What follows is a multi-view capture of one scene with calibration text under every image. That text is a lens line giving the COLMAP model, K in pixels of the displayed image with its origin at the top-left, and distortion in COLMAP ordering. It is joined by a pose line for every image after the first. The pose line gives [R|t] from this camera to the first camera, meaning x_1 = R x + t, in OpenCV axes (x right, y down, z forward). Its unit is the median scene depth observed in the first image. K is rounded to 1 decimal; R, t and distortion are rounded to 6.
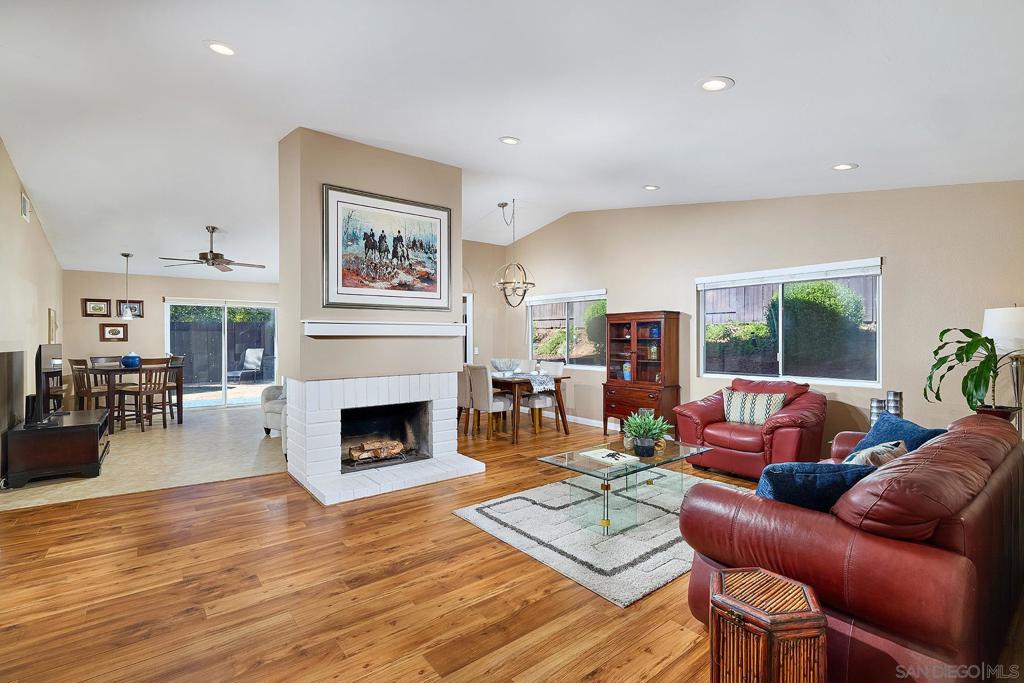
lens RADIAL K [[470.5, 0, 511.9], [0, 470.5, 340.9], [0, 0, 1]] dist [-0.000244, -0.000046]
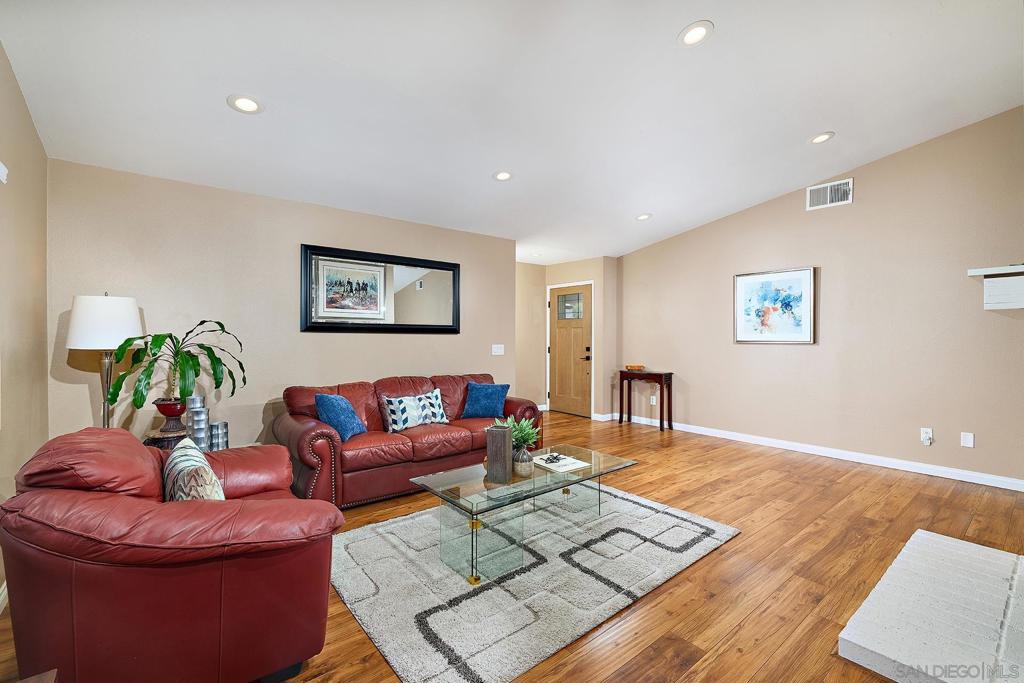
lens RADIAL K [[436.7, 0, 511.8], [0, 436.7, 339.0], [0, 0, 1]] dist [0.000608, -0.000021]
pose [[-0.999961, 0.008864, 0.000386, 0.356561], [0.008866, 0.999940, 0.006455, 0.005607], [-0.000329, 0.006458, -0.999979, 2.240862]]
